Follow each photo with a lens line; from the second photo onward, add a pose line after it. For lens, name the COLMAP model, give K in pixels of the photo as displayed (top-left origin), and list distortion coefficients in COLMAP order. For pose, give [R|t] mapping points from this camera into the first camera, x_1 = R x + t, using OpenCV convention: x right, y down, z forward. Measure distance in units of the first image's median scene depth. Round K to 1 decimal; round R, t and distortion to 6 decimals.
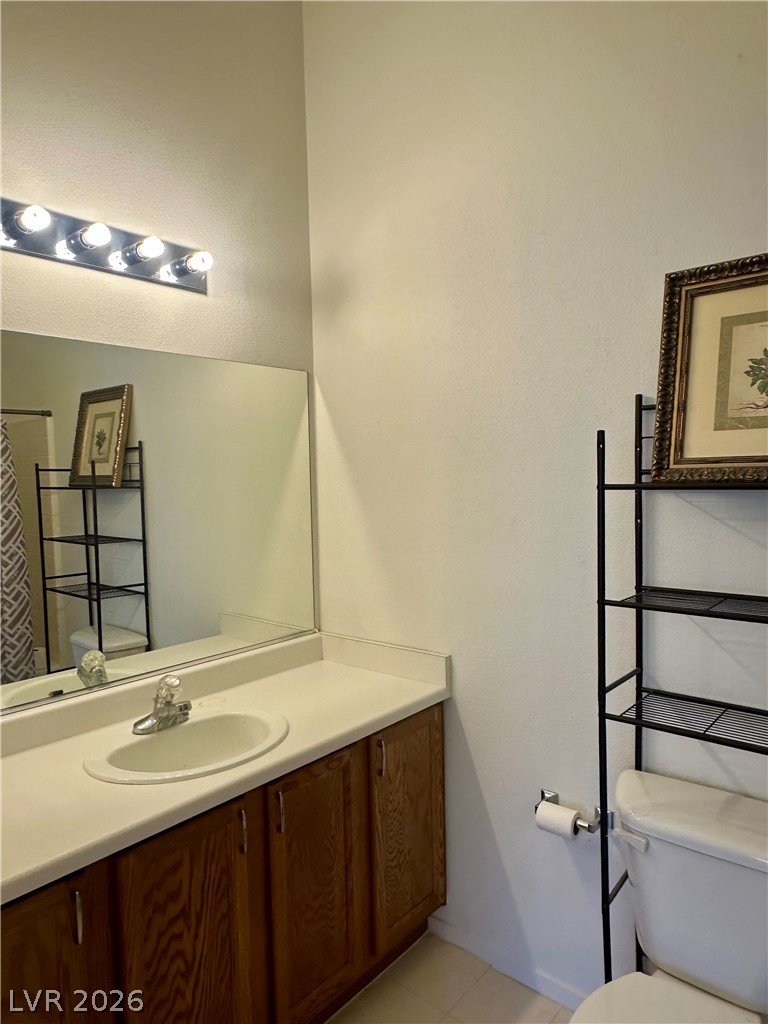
lens RADIAL K [[672.3, 0, 383.3], [0, 672.3, 513.6], [0, 0, 1]] dist [-0.004186, 0.002212]
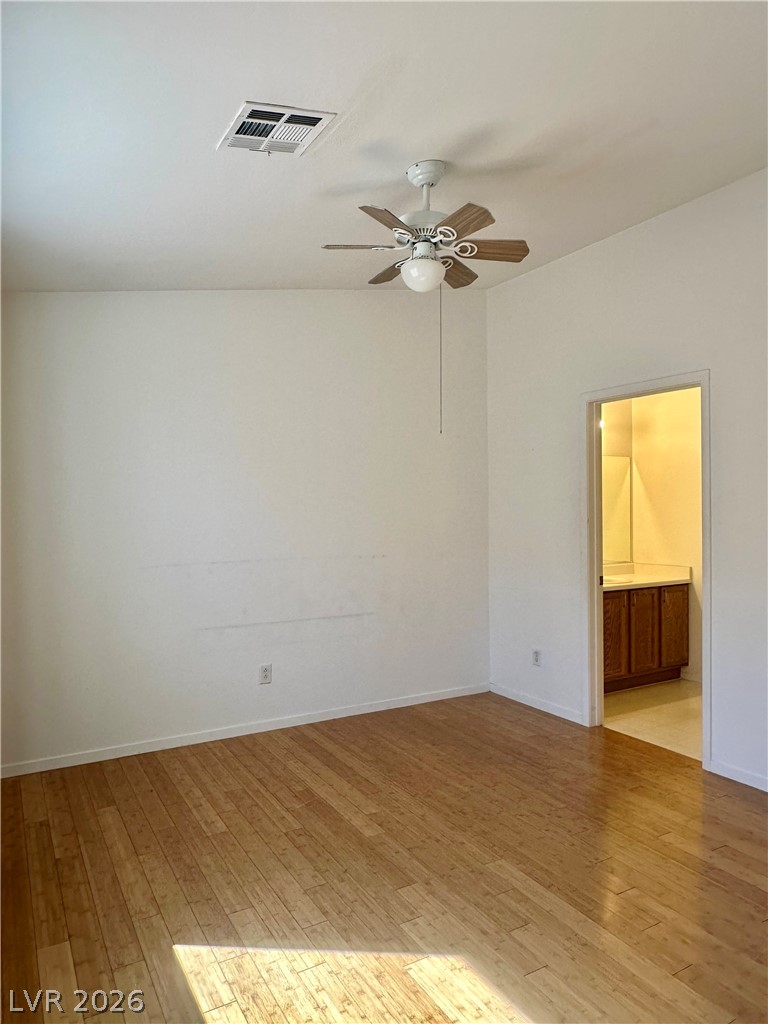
lens RADIAL K [[672.3, 0, 382.4], [0, 672.3, 507.3], [0, 0, 1]] dist [-0.004186, 0.002212]
pose [[0.942949, 0.018071, -0.332446, -0.177045], [-0.035351, 0.998315, -0.046005, 0.142603], [0.331055, 0.055133, 0.941999, -1.947373]]
